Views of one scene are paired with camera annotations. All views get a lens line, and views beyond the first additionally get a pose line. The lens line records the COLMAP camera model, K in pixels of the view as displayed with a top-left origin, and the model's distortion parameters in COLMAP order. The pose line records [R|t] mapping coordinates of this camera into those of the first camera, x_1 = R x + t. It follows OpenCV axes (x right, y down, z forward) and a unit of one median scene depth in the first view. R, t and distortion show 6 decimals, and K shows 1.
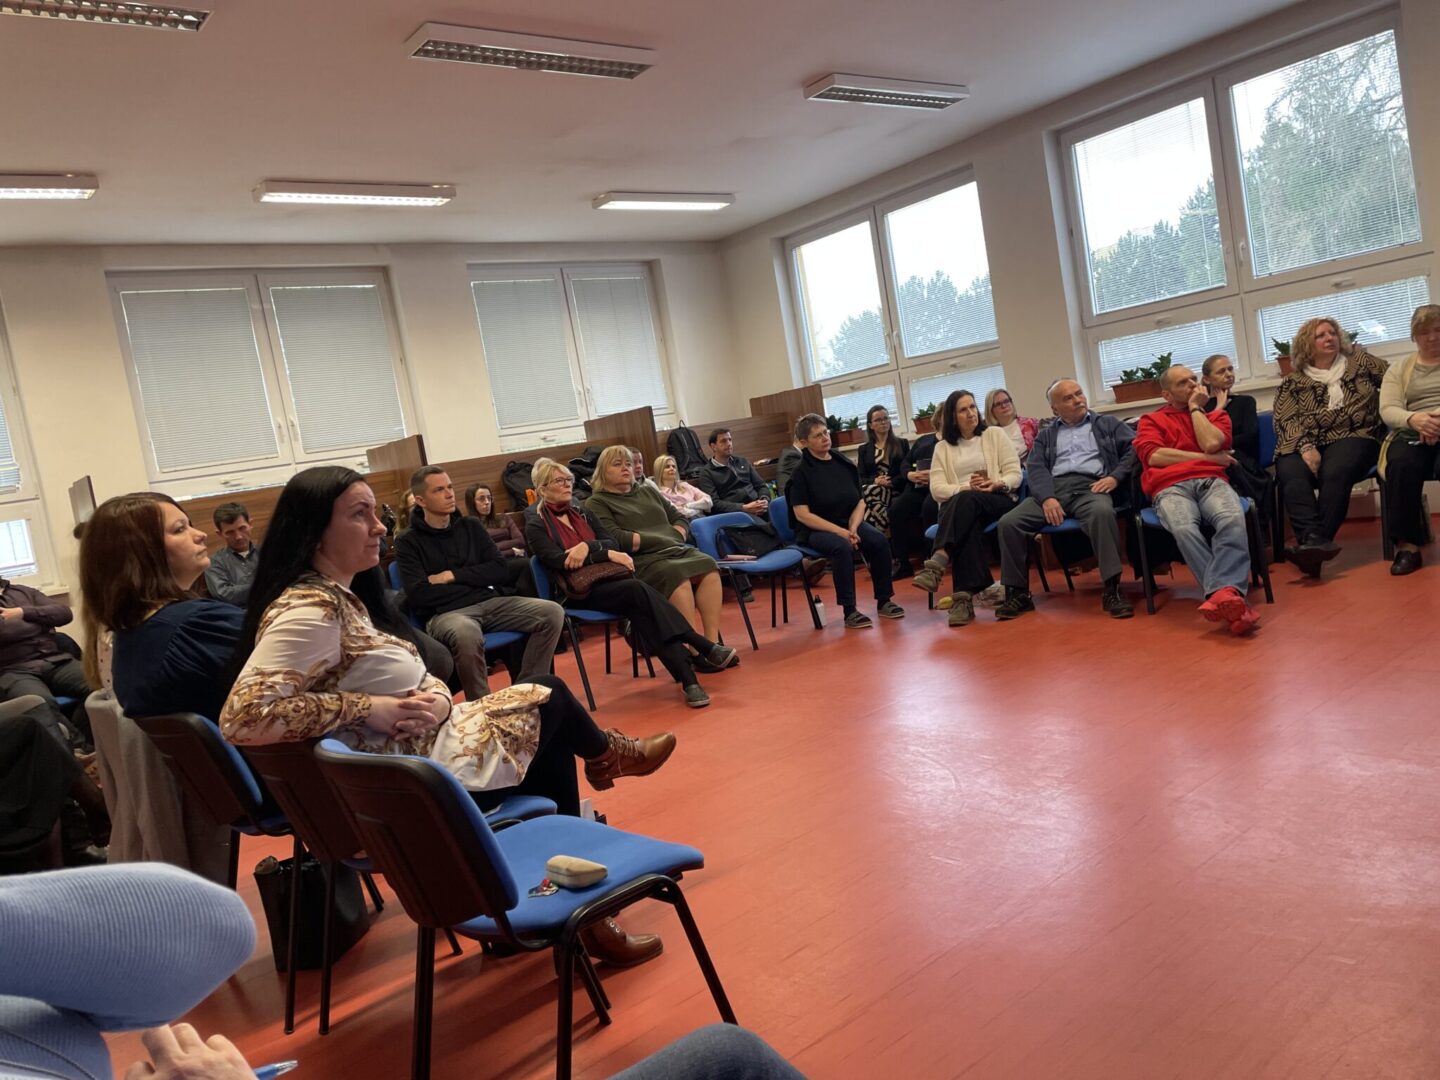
lens RADIAL K [[1070.0, 0, 715.2], [0, 1070.0, 533.3], [0, 0, 1]] dist [0.118050, -0.149191]
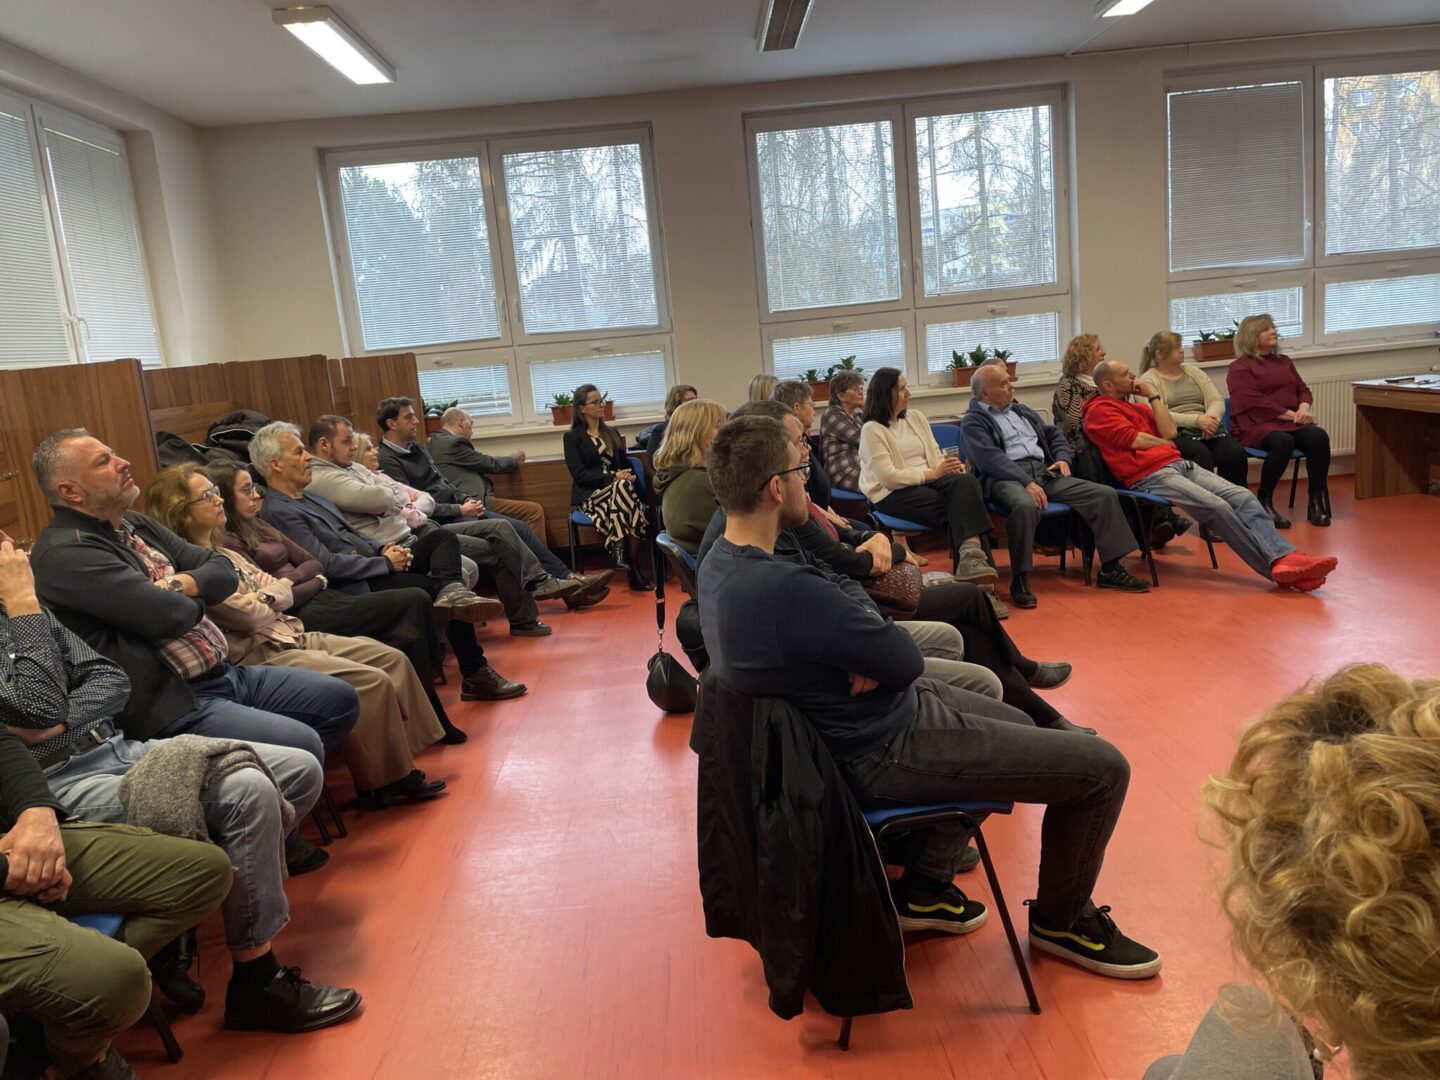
lens RADIAL K [[1070.0, 0, 715.2], [0, 1070.0, 533.3], [0, 0, 1]] dist [0.118050, -0.149191]
pose [[0.618461, -0.023785, 0.785455, -0.511871], [0.048630, 0.998784, -0.008046, 0.007210], [-0.784309, 0.043173, 0.618866, 0.490897]]
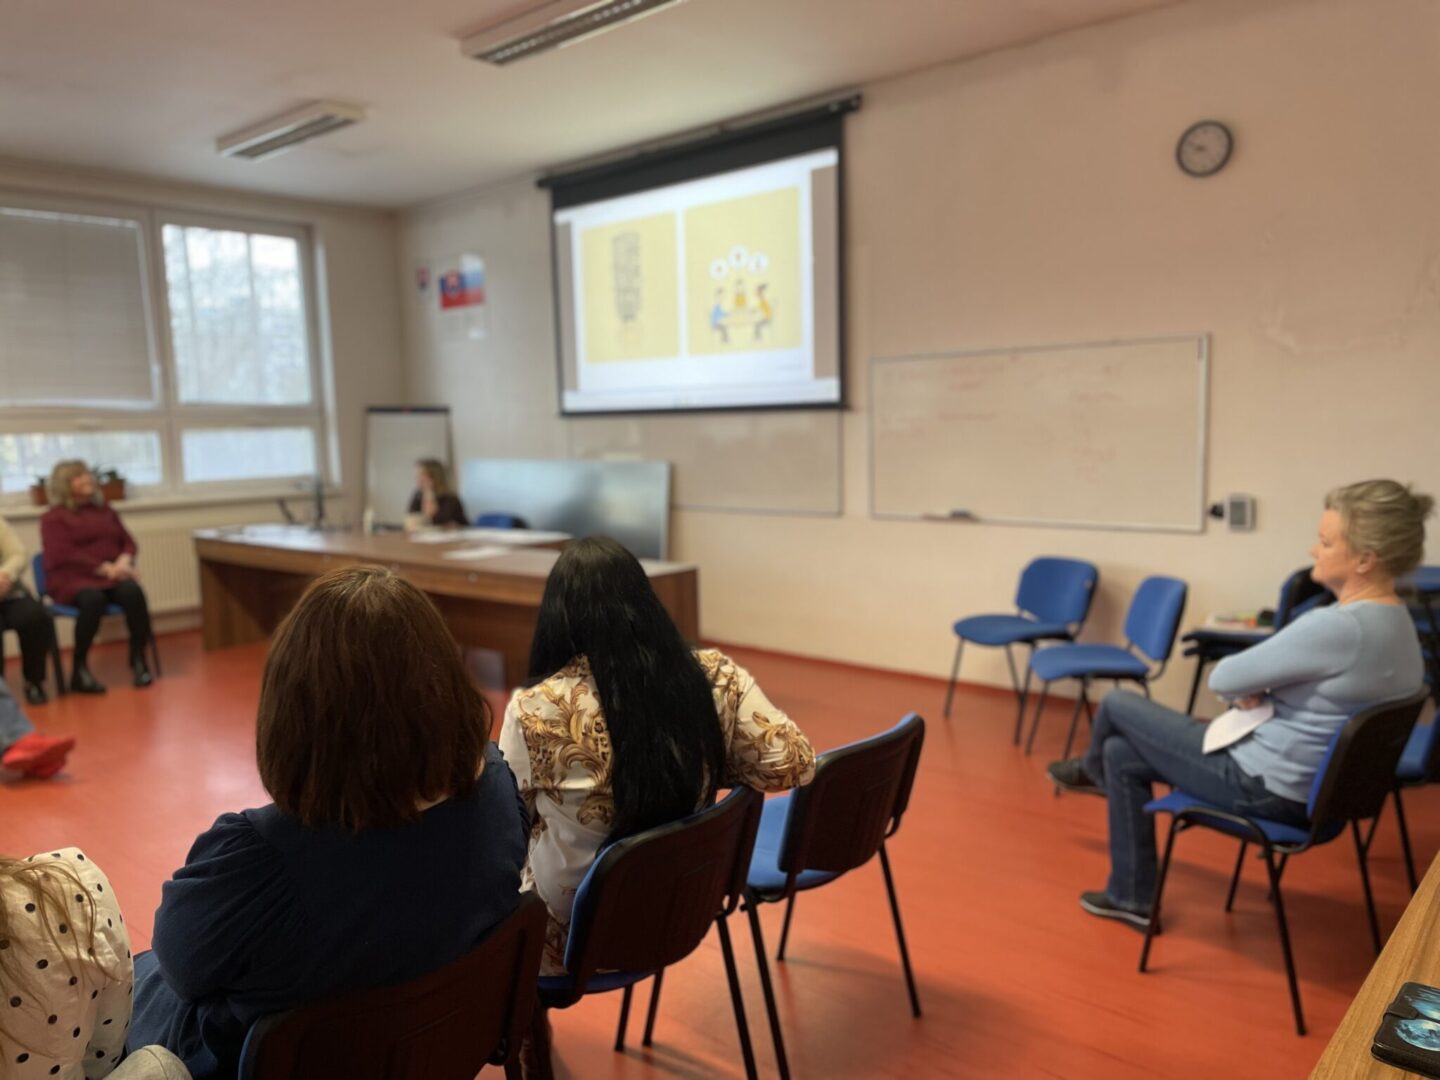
lens RADIAL K [[1070.0, 0, 715.2], [0, 1070.0, 533.3], [0, 0, 1]] dist [0.118050, -0.149191]
pose [[-0.126853, 0.069168, 0.989507, -0.384082], [0.127706, 0.990402, -0.052859, 0.000804], [-0.983666, 0.119661, -0.134469, 0.318586]]
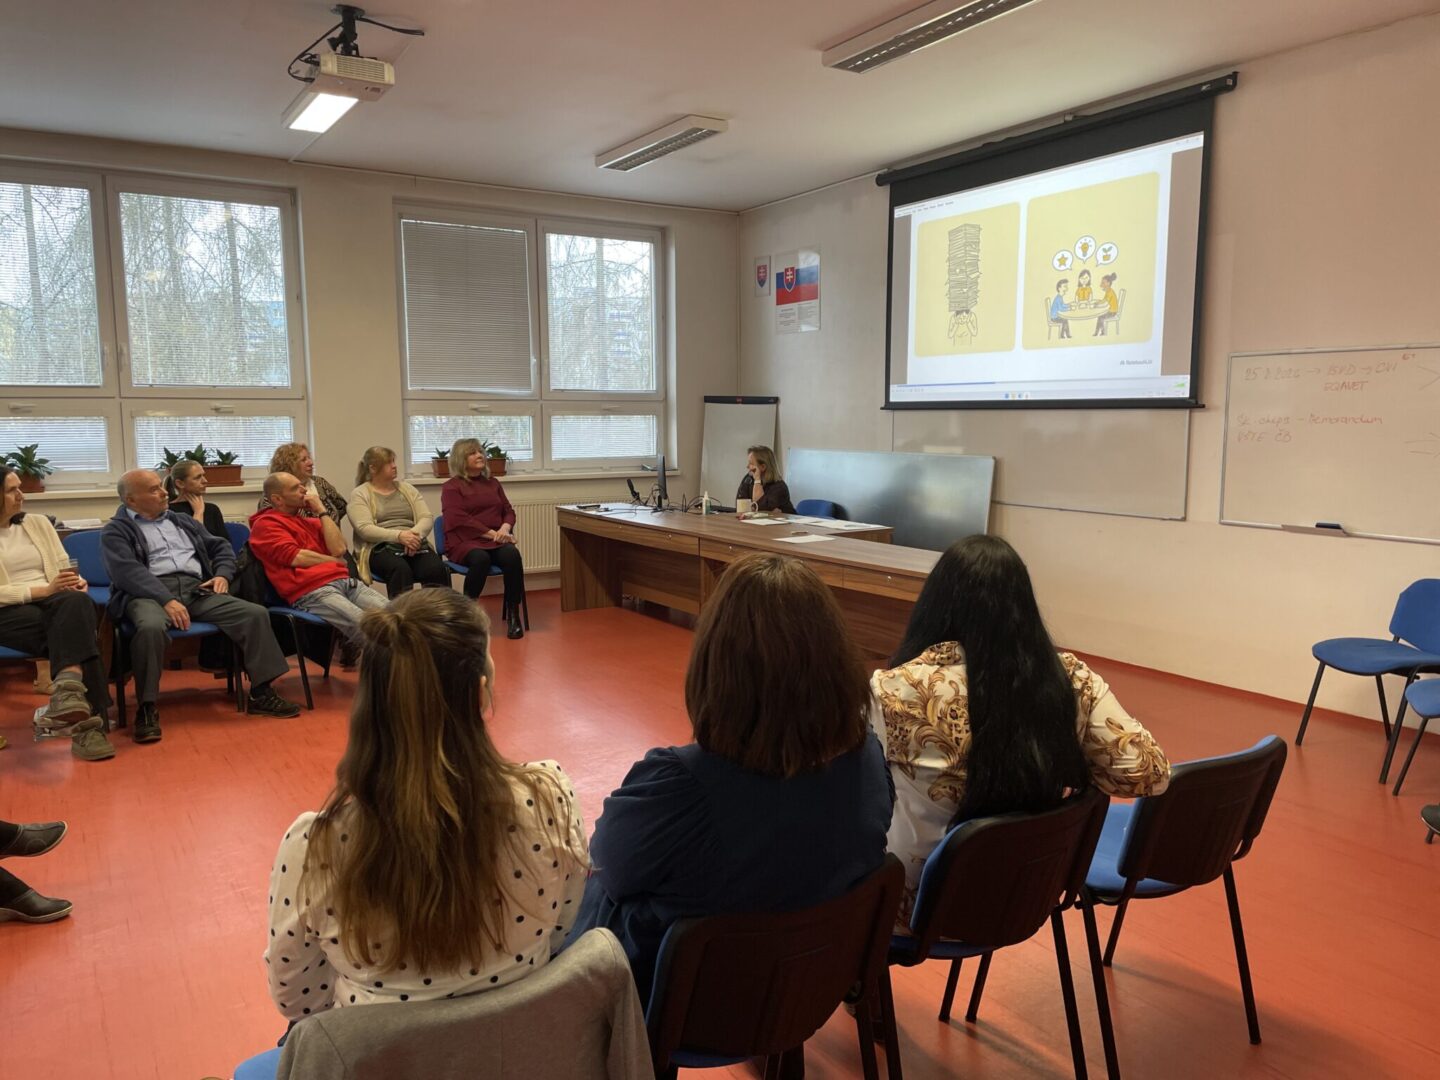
lens RADIAL K [[1070.0, 0, 715.2], [0, 1070.0, 533.3], [0, 0, 1]] dist [0.118050, -0.149191]
pose [[0.147073, 0.058249, 0.987409, -0.409000], [0.055651, 0.996196, -0.067057, -0.001252], [-0.987559, 0.064812, 0.143272, 0.335061]]
